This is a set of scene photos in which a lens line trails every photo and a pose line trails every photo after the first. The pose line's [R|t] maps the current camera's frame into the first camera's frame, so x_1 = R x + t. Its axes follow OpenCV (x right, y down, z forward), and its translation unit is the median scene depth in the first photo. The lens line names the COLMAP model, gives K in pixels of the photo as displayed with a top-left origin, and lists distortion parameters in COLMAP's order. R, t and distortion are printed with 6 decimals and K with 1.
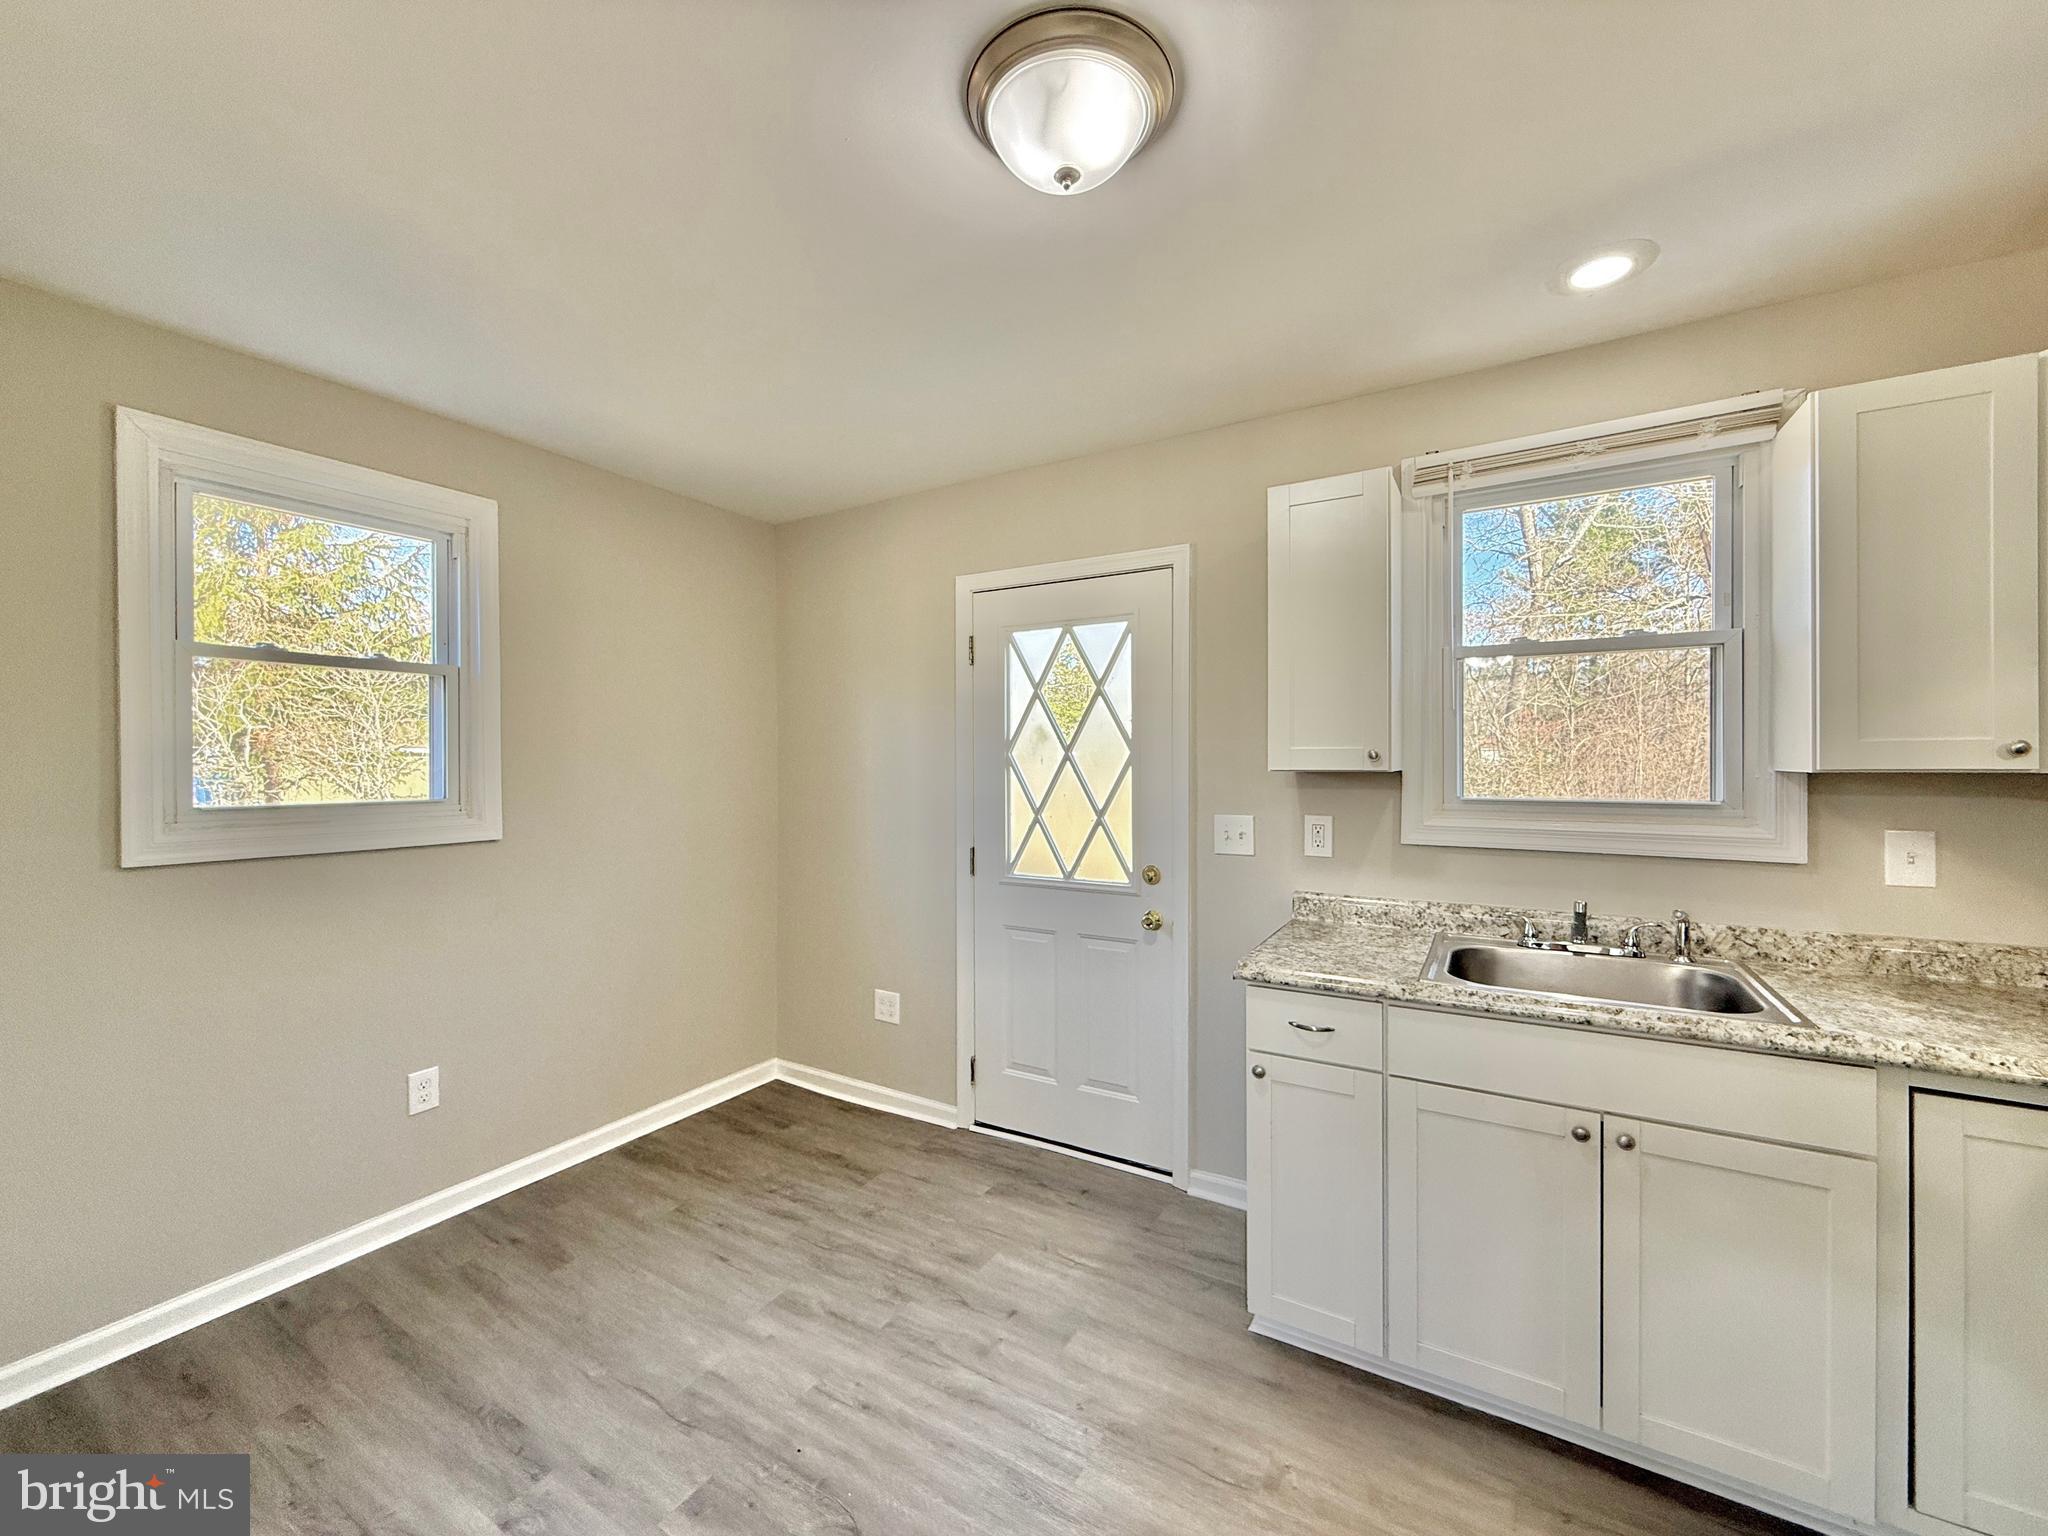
lens RADIAL K [[829.4, 0, 1034.4], [0, 829.4, 763.0], [0, 0, 1]] dist [0.000227, 0.000097]
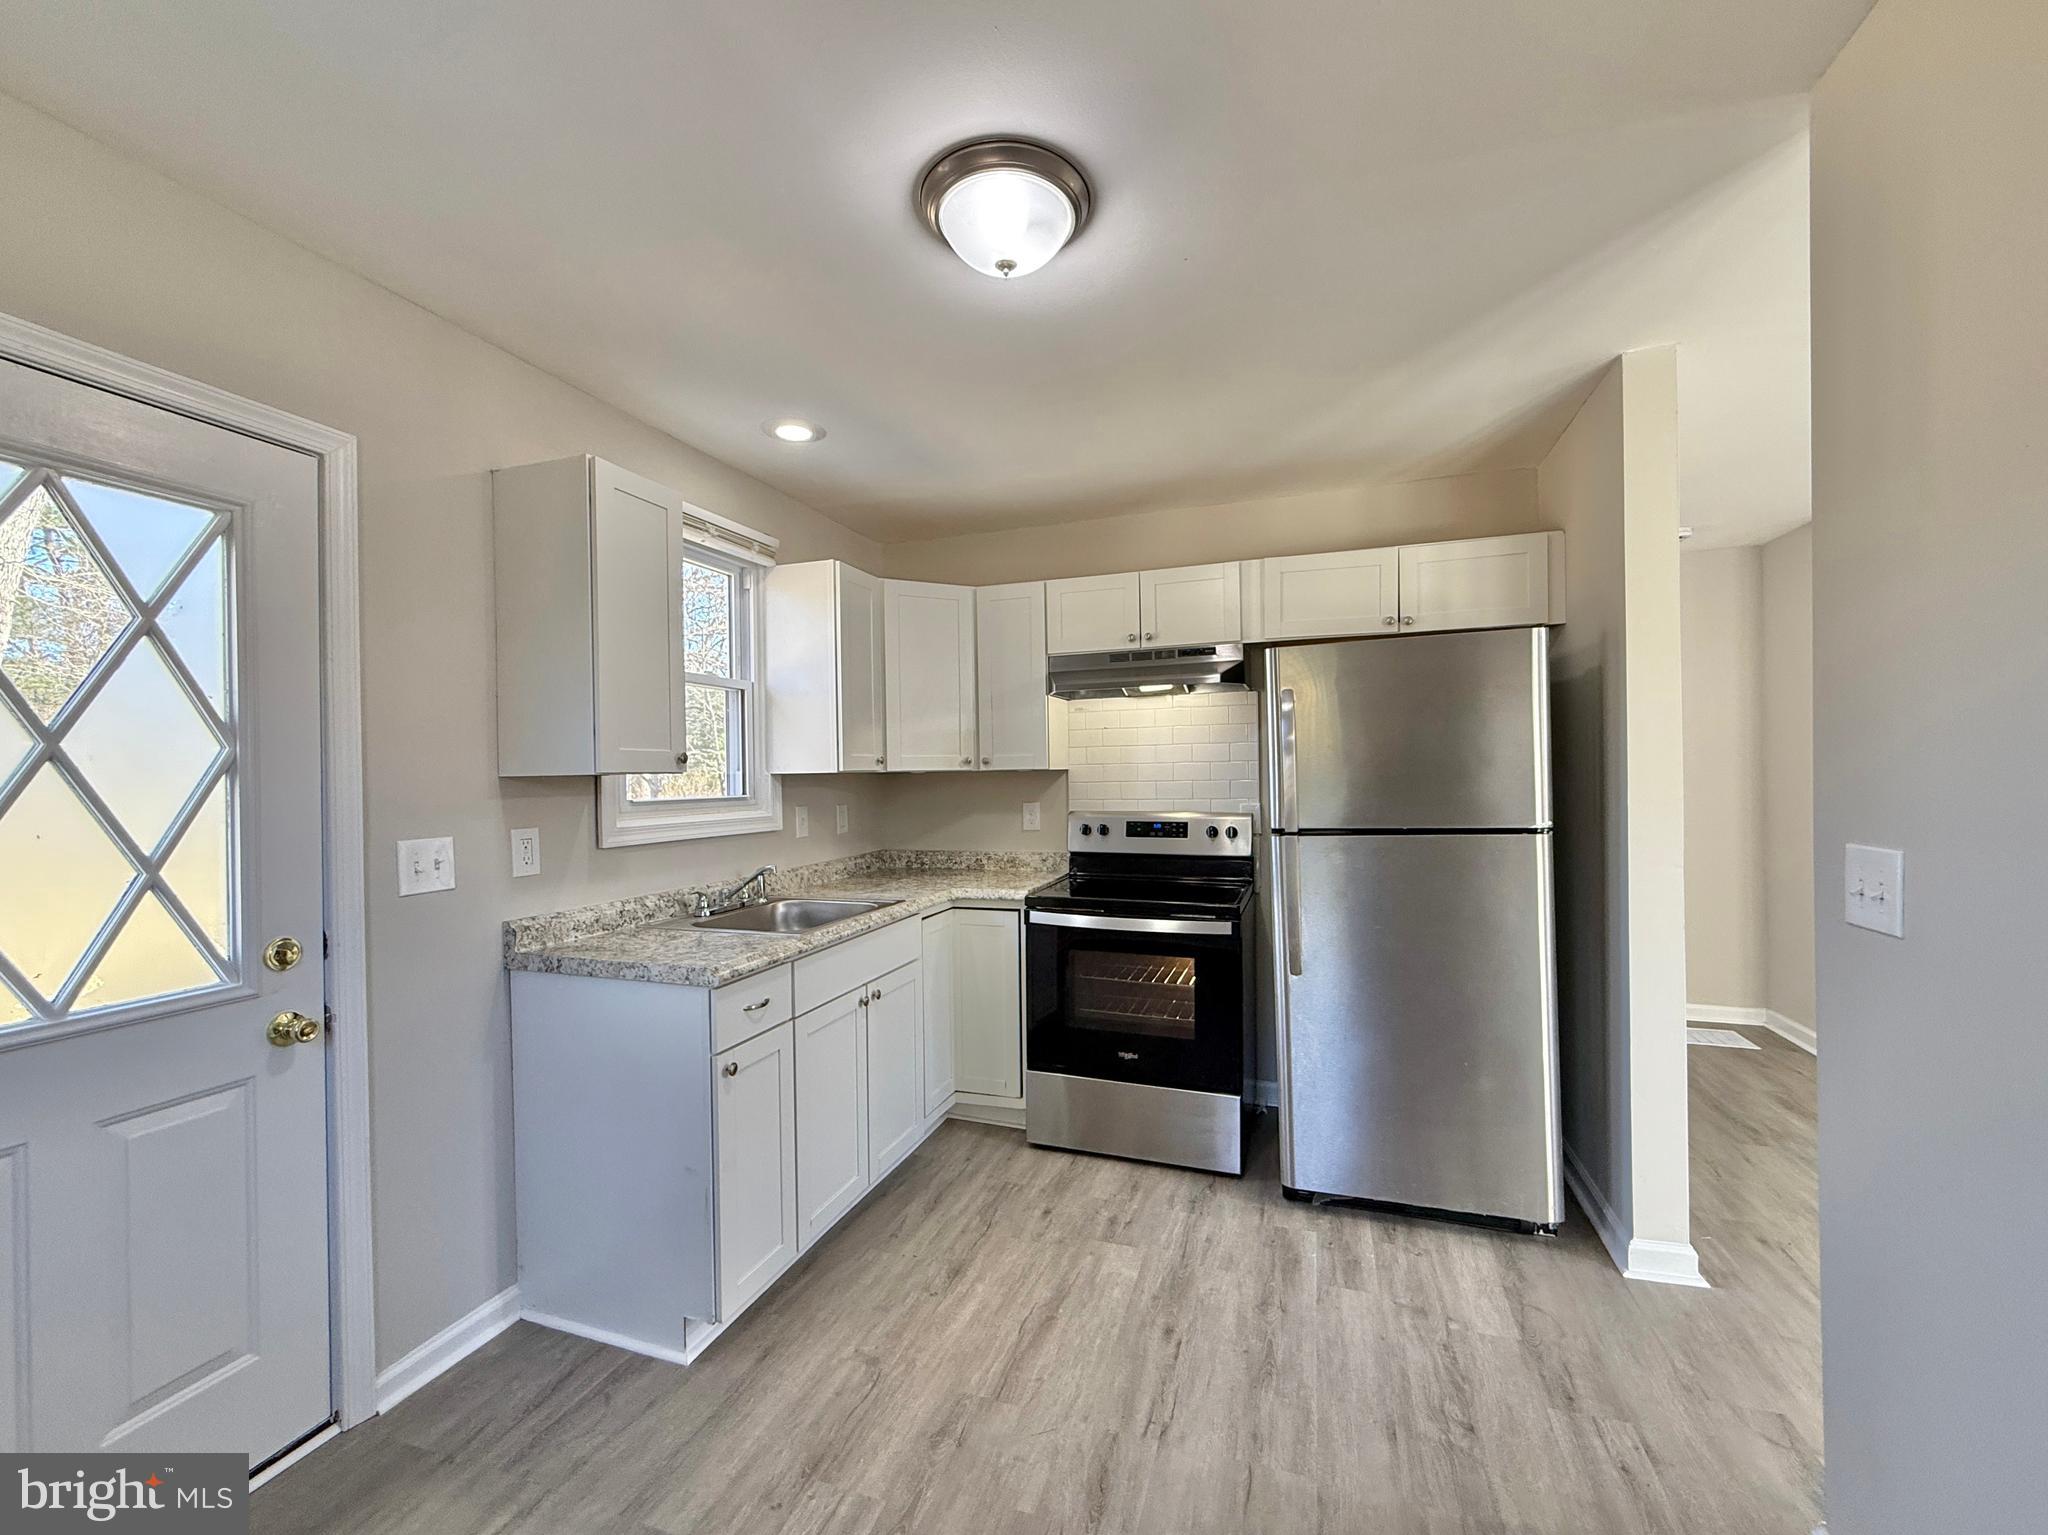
lens RADIAL K [[829.4, 0, 1030.2], [0, 829.4, 772.5], [0, 0, 1]] dist [0.000227, 0.000097]
pose [[-0.199825, 0.009278, 0.979788, -0.641904], [0.020793, 0.999770, -0.005227, 0.021328], [-0.979611, 0.019328, -0.199972, 0.684295]]
